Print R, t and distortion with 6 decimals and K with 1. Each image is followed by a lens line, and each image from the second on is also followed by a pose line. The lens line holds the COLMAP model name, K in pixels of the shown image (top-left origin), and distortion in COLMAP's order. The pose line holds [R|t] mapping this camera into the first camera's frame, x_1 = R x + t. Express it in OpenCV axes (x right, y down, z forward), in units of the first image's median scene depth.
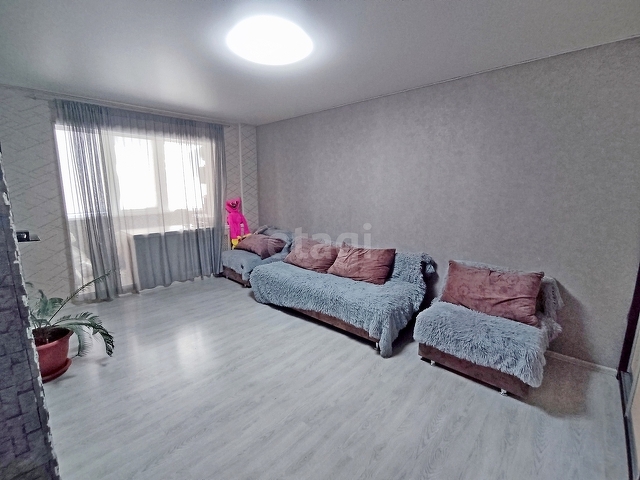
lens RADIAL K [[285.5, 0, 320.0], [0, 285.5, 240.0], [0, 0, 1]] dist [-0.009822, 0.000436]
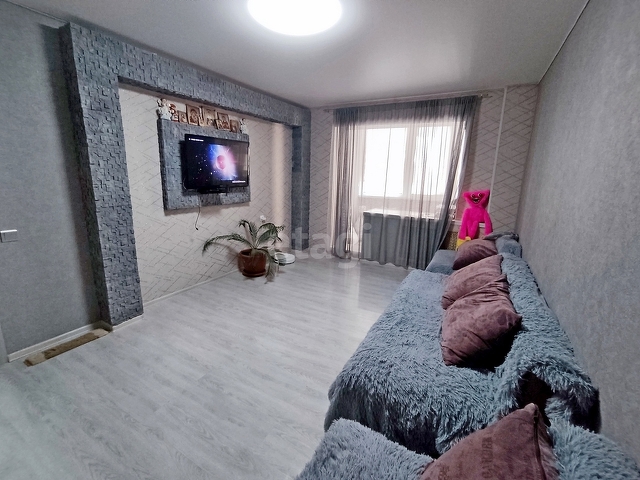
lens RADIAL K [[293.8, 0, 320.0], [0, 293.8, 240.0], [0, 0, 1]] dist [-0.002491, 0.000183]
pose [[0.247313, 0.229935, -0.941258, 0.447019], [-0.203842, 0.962041, 0.181453, -0.081652], [0.947251, 0.146992, 0.284796, 0.442552]]
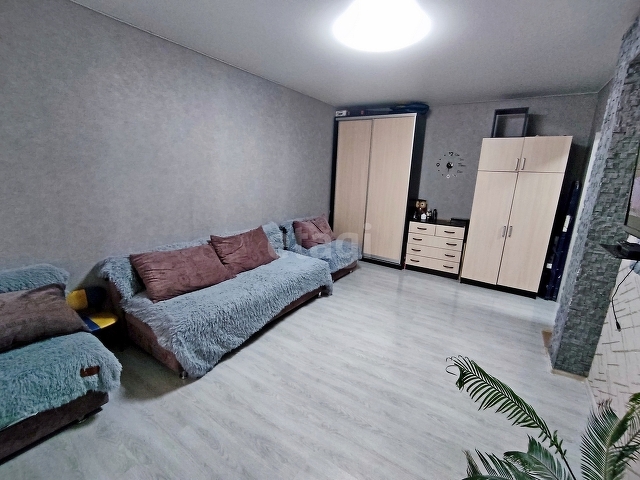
lens RADIAL K [[293.8, 0, 320.0], [0, 293.8, 240.0], [0, 0, 1]] dist [-0.002491, 0.000183]
pose [[-0.177233, -0.240705, 0.954280, -0.632728], [0.141747, 0.953277, 0.266778, -0.137922], [-0.973908, 0.182548, -0.134833, 0.718044]]
